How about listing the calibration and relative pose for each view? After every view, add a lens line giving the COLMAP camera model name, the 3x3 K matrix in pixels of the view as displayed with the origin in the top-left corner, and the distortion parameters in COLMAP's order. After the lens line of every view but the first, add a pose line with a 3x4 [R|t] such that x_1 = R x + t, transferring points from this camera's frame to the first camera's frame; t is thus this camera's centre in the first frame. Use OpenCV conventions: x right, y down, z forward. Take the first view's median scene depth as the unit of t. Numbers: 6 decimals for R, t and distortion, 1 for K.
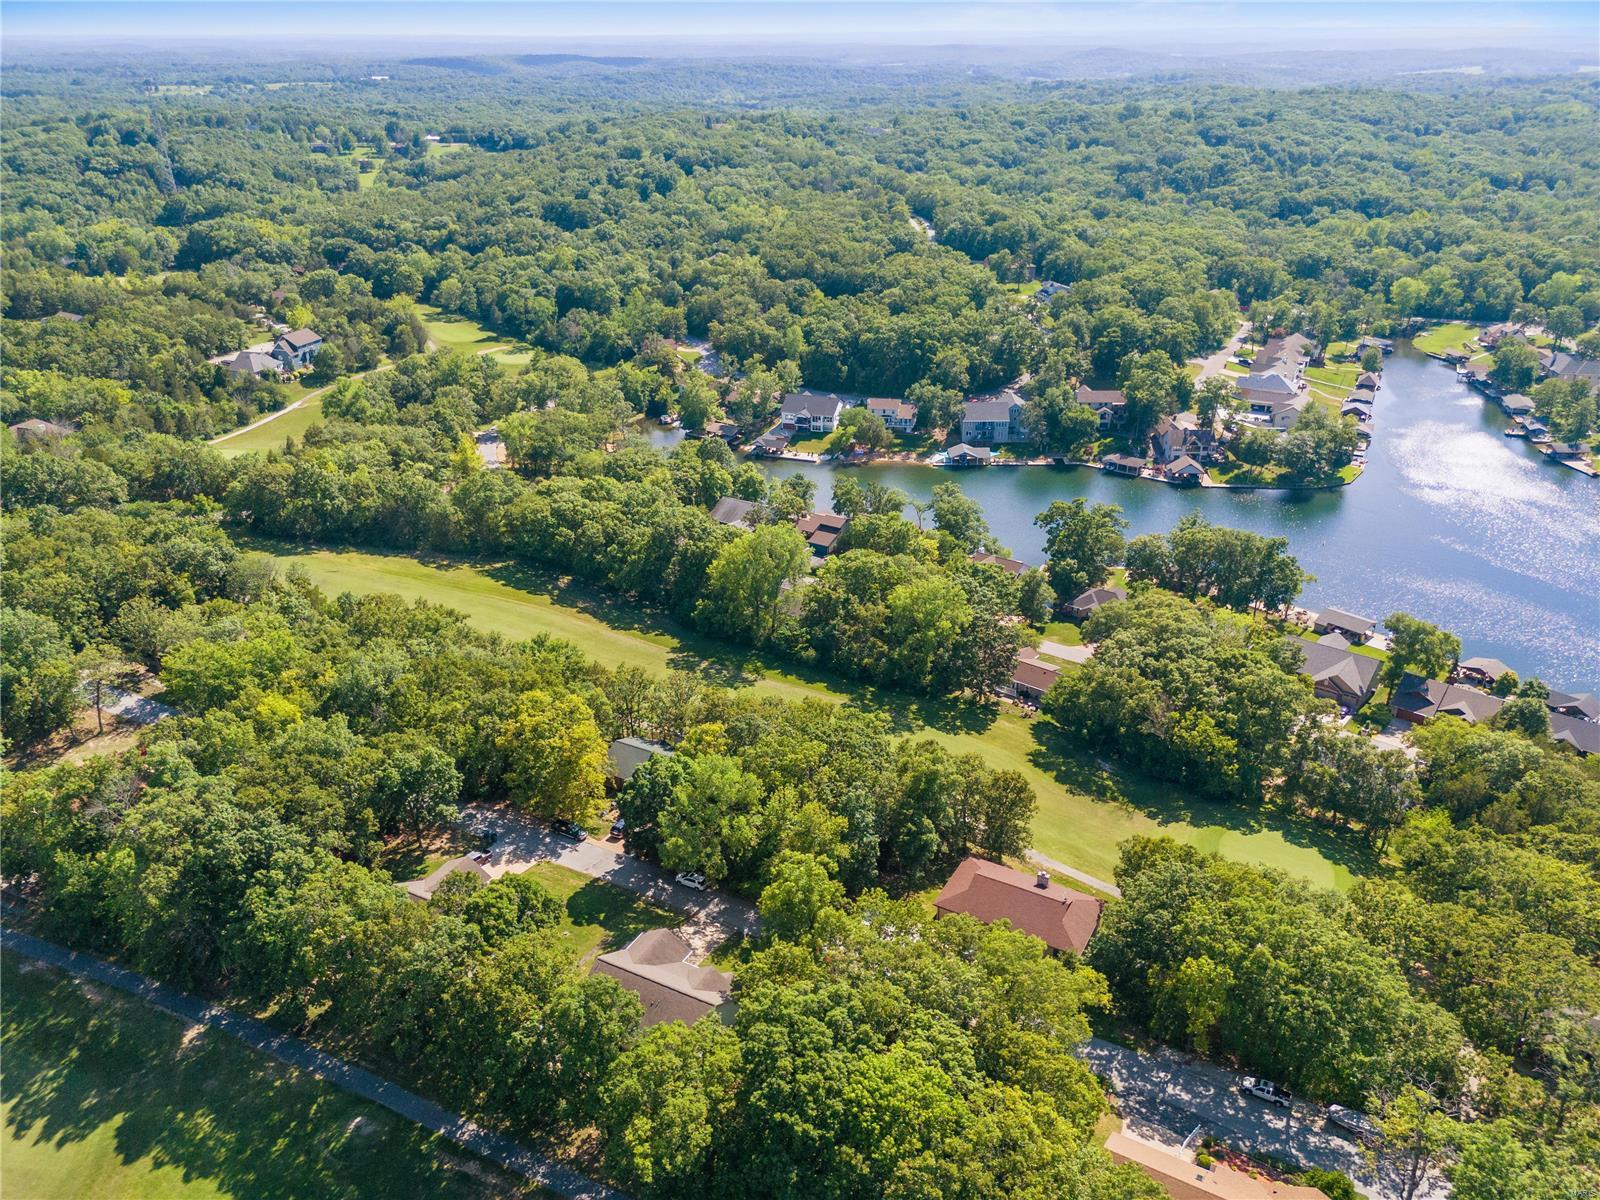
lens RADIAL K [[1181.0, 0, 805.4], [0, 1181.0, 600.8], [0, 0, 1]] dist [0.037992, -0.013219]
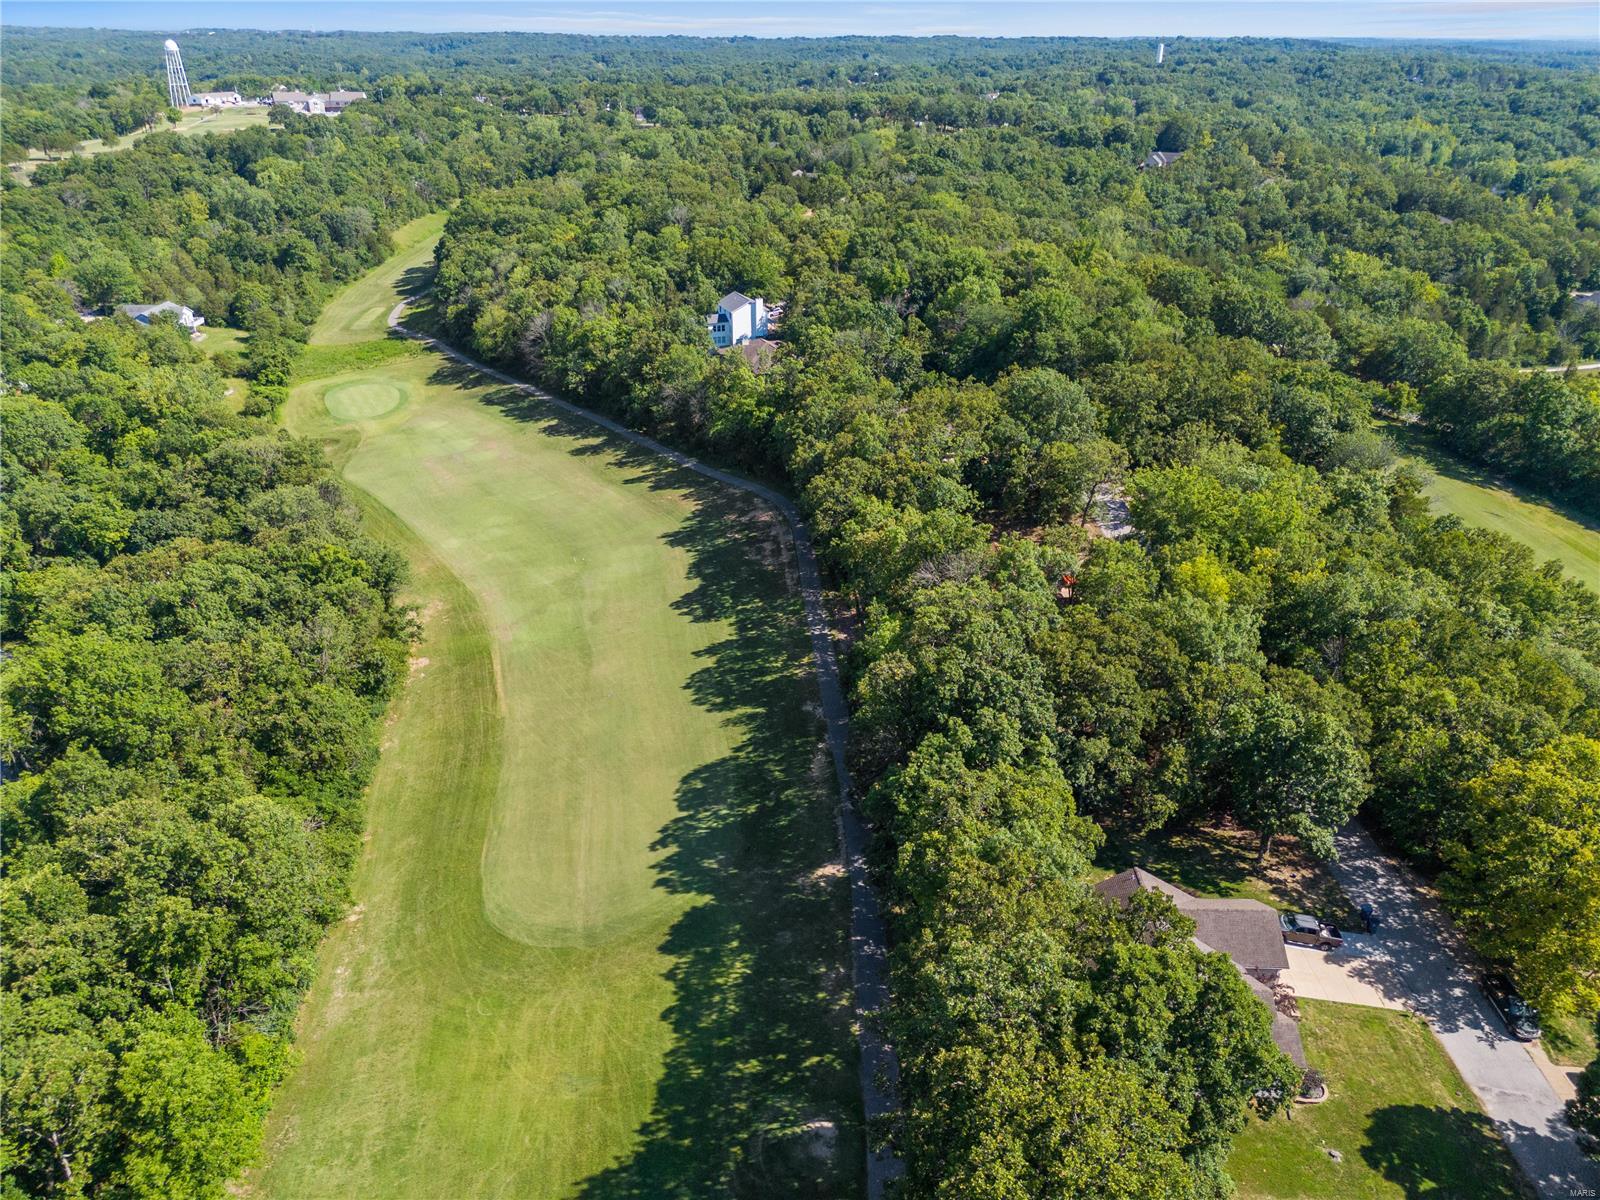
lens RADIAL K [[1181.0, 0, 806.9], [0, 1181.0, 602.5], [0, 0, 1]] dist [0.037992, -0.013219]
pose [[0.458530, 0.391940, -0.797580, 0.005032], [-0.391943, 0.894676, 0.214325, 0.049877], [0.797578, 0.214331, 0.563854, 0.458699]]
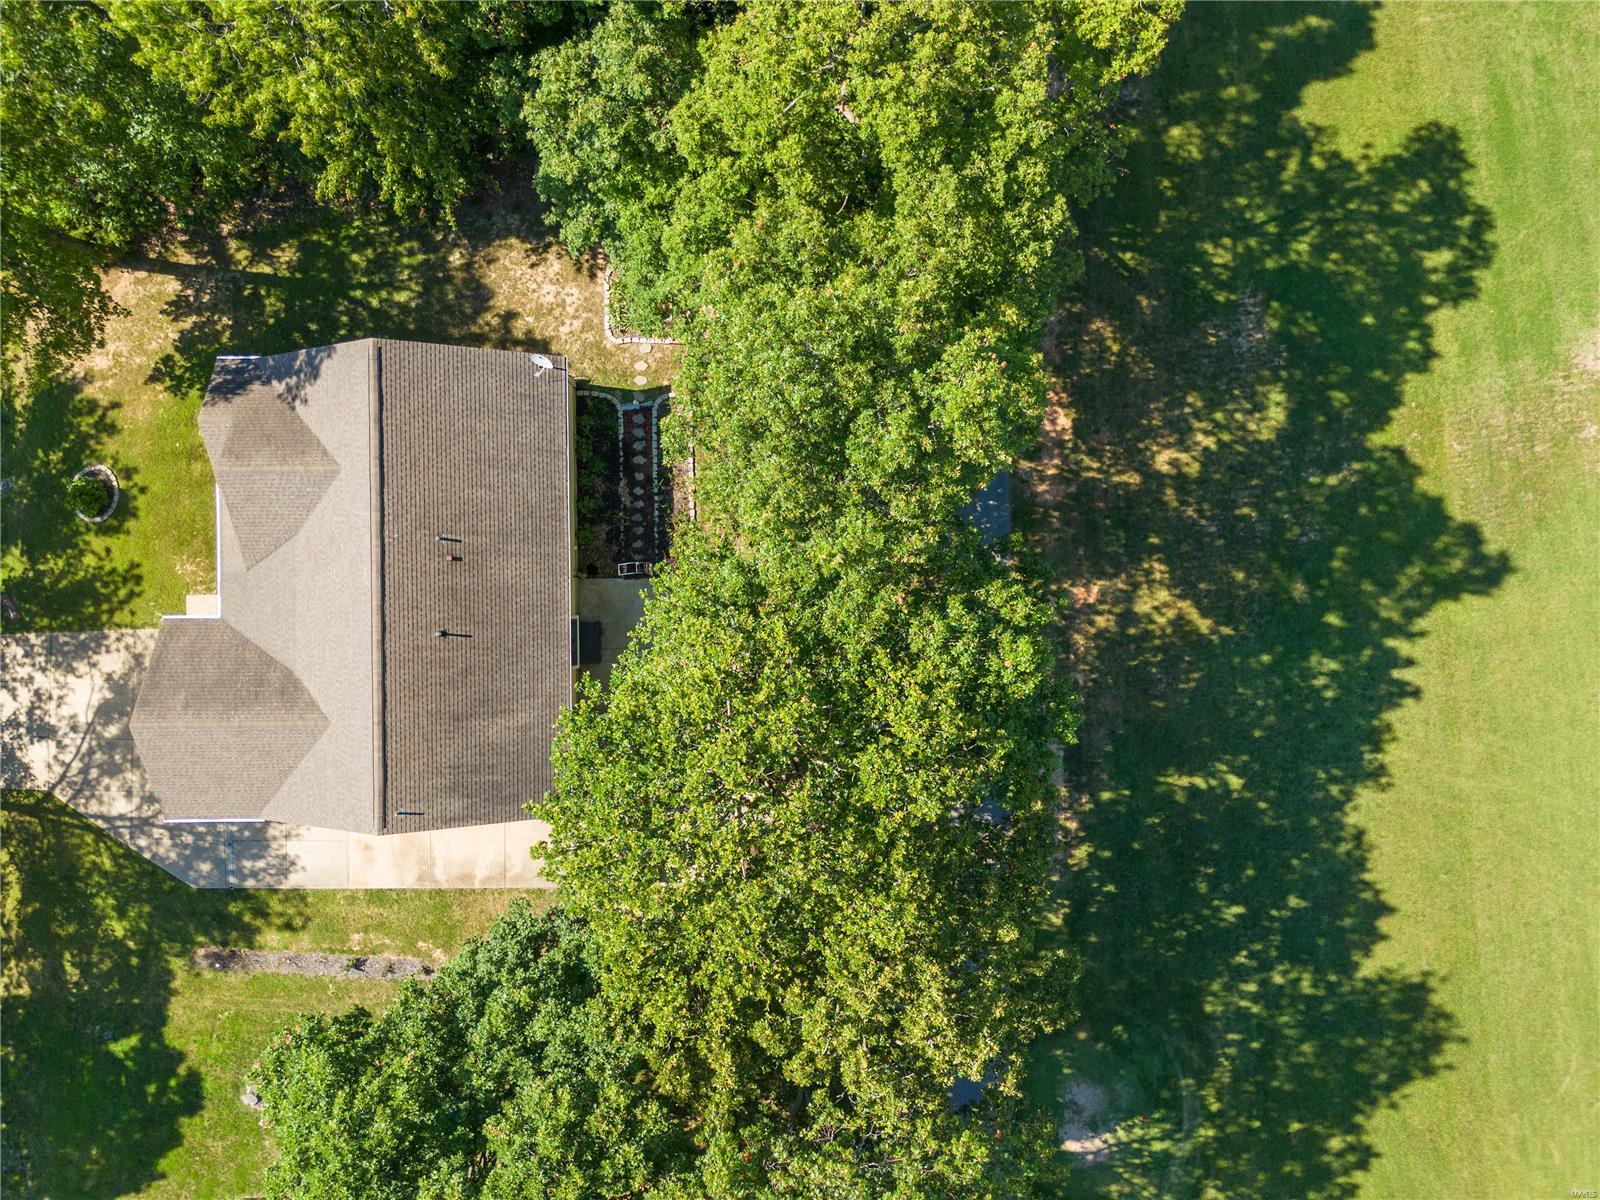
lens RADIAL K [[1181.0, 0, 809.9], [0, 1181.0, 596.9], [0, 0, 1]] dist [0.037992, -0.013219]
pose [[-0.473805, -0.880427, 0.018890, -0.151576], [0.392338, -0.191838, 0.899594, 0.080765], [-0.788403, 0.433644, 0.436319, 0.649708]]
